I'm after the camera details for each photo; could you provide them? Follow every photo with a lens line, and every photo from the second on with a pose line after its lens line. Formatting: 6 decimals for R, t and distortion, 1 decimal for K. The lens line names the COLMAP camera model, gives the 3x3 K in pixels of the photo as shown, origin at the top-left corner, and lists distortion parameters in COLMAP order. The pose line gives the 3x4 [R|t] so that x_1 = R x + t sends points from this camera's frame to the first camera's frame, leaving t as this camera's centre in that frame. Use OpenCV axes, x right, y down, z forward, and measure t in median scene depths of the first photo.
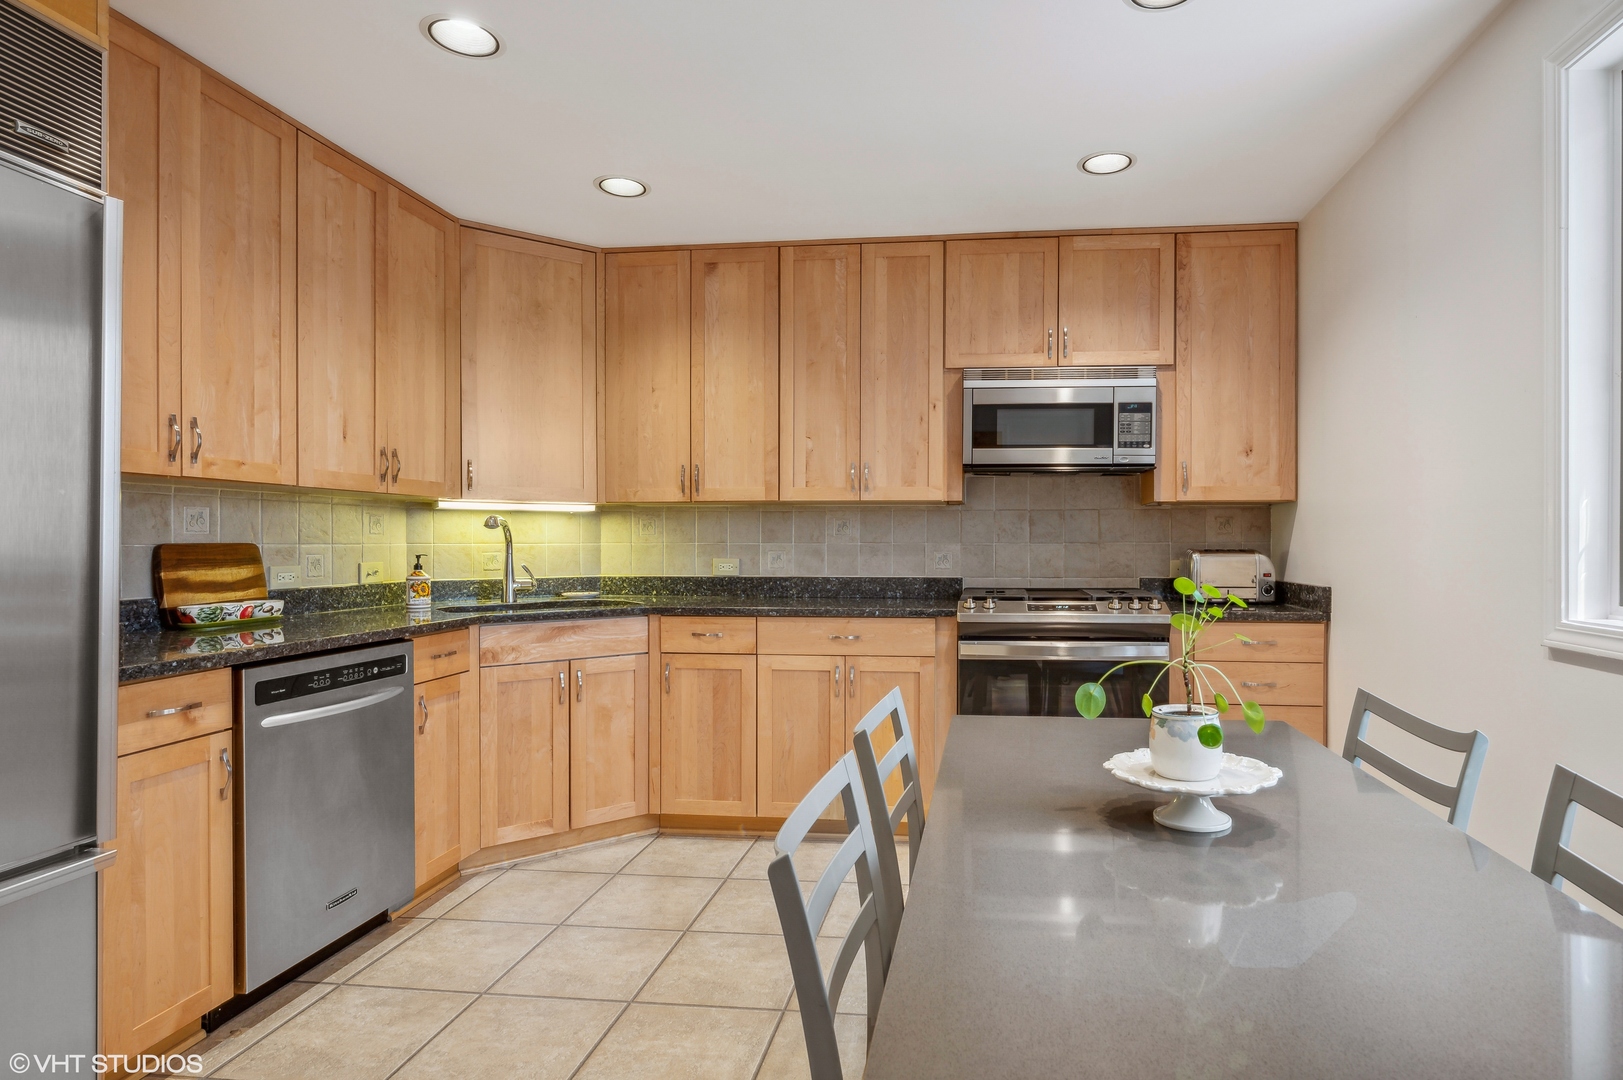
lens RADIAL K [[844.9, 0, 811.0], [0, 844.9, 542.3], [0, 0, 1]] dist [-0.005551, 0.000570]
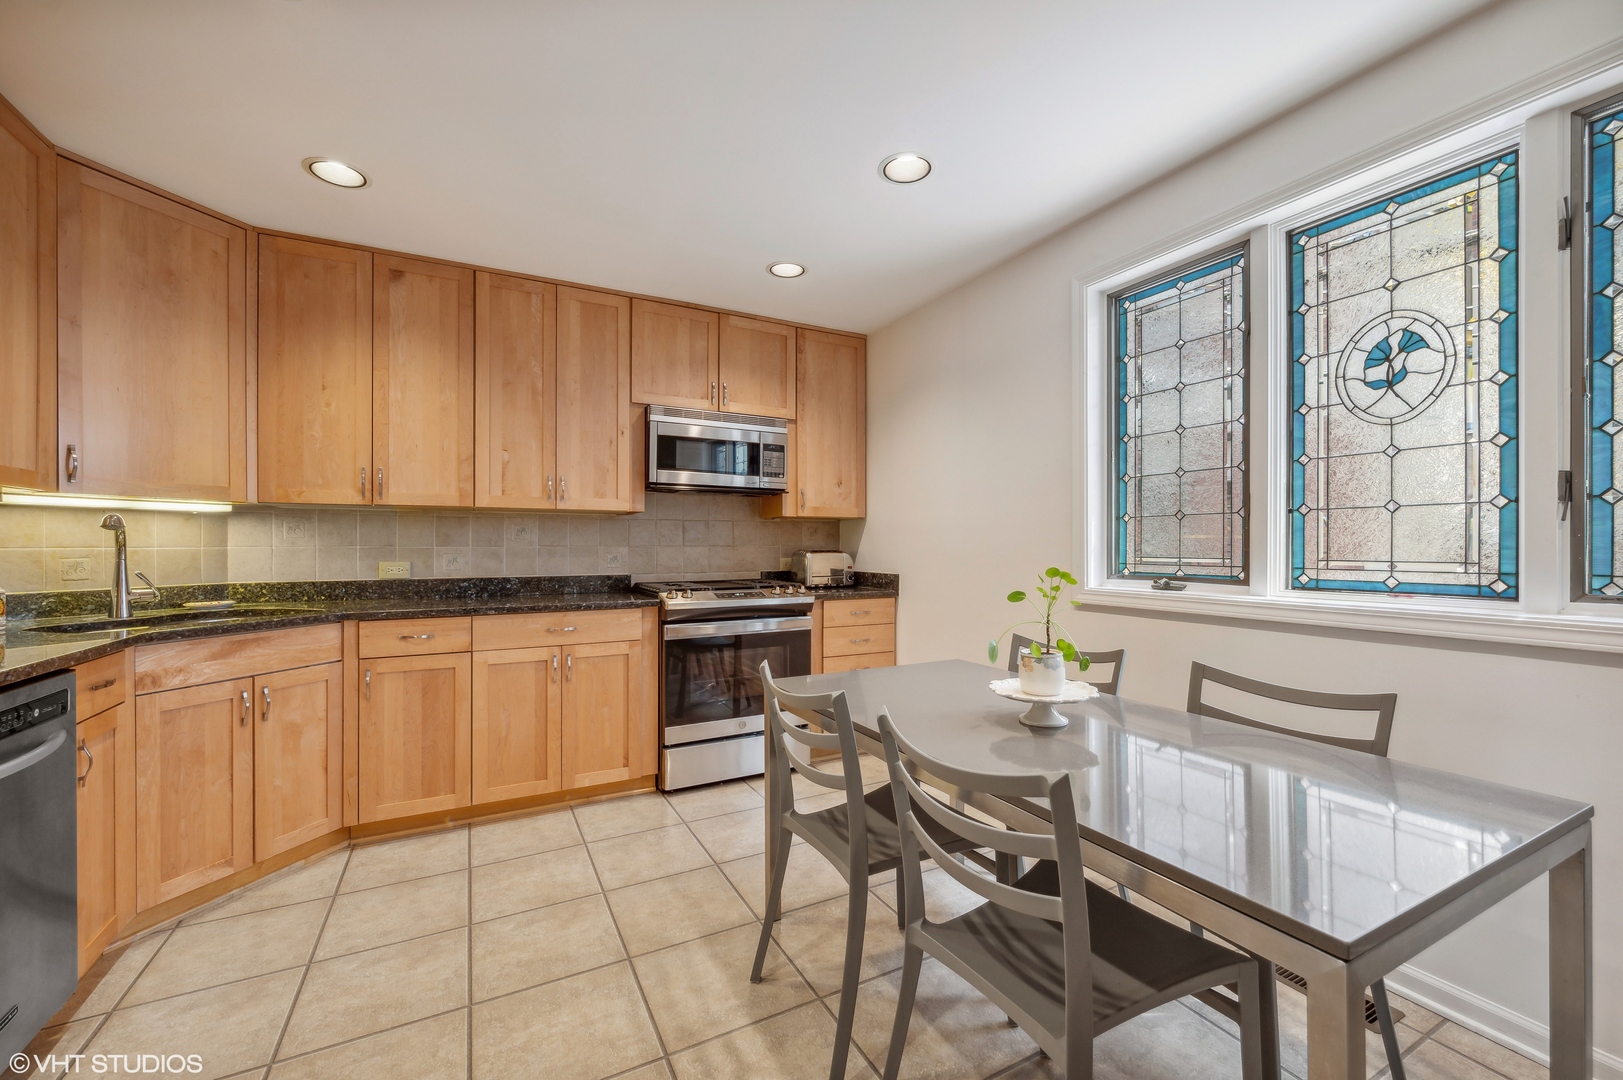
lens RADIAL K [[668.1, 0, 816.2], [0, 668.1, 542.9], [0, 0, 1]] dist [-0.006029, -0.000477]
pose [[0.819387, 0.001280, 0.573240, -0.183908], [0.001172, 0.999992, -0.003907, 0.000207], [-0.573240, 0.003873, 0.819378, 0.065467]]
